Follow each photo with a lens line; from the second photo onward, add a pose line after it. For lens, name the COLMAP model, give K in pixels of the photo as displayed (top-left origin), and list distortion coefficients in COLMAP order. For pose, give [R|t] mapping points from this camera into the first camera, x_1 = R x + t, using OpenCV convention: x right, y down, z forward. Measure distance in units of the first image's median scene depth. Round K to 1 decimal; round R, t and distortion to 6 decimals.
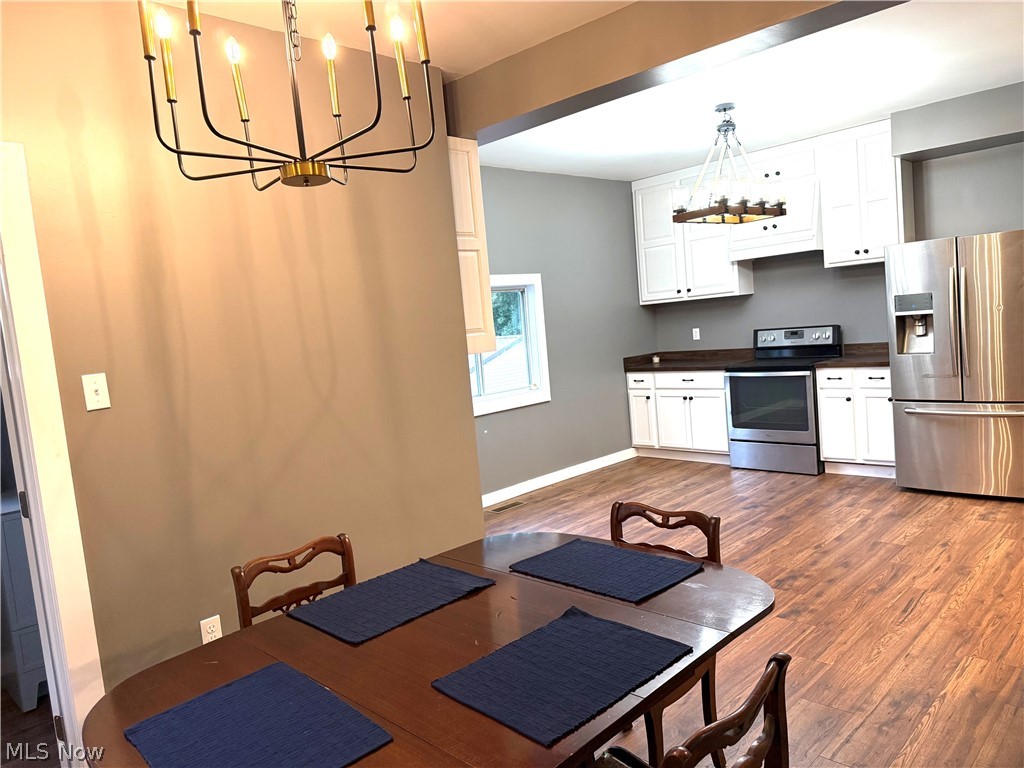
lens RADIAL K [[720.1, 0, 512.0], [0, 720.1, 384.0], [0, 0, 1]] dist [0.057893, -0.060441]
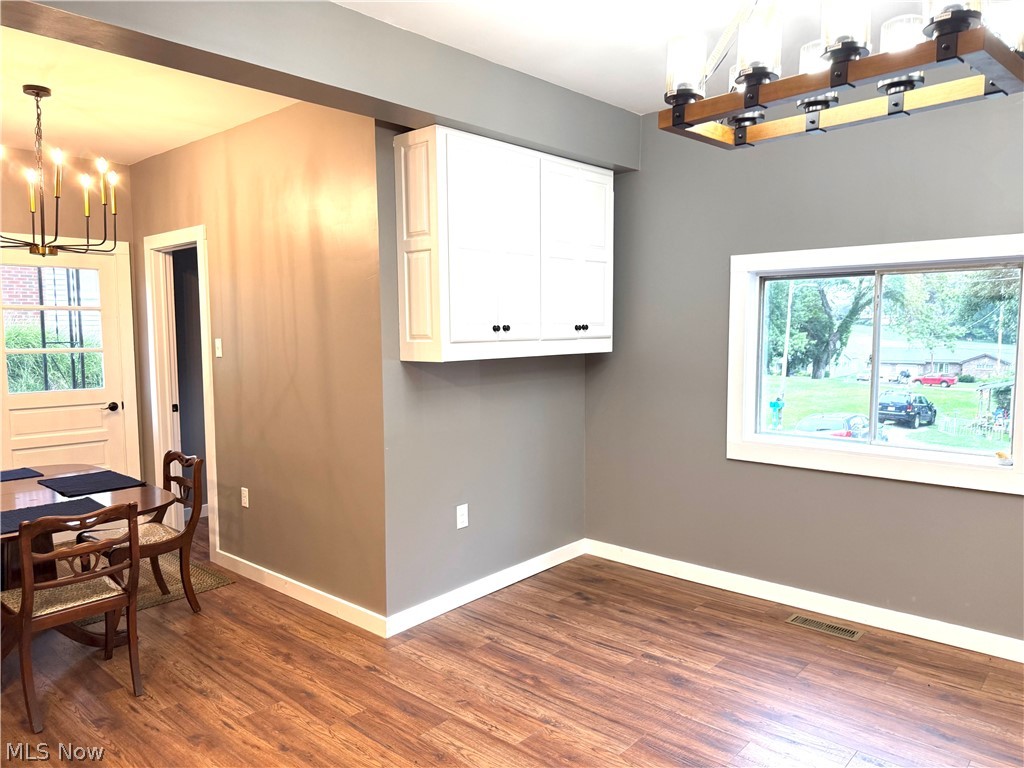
lens RADIAL K [[720.1, 0, 512.0], [0, 720.1, 384.0], [0, 0, 1]] dist [0.057893, -0.060441]
pose [[0.047418, 0.171042, -0.984122, 0.589048], [-0.088233, 0.982096, 0.166439, -0.120254], [0.994971, 0.078940, 0.061660, 0.710647]]
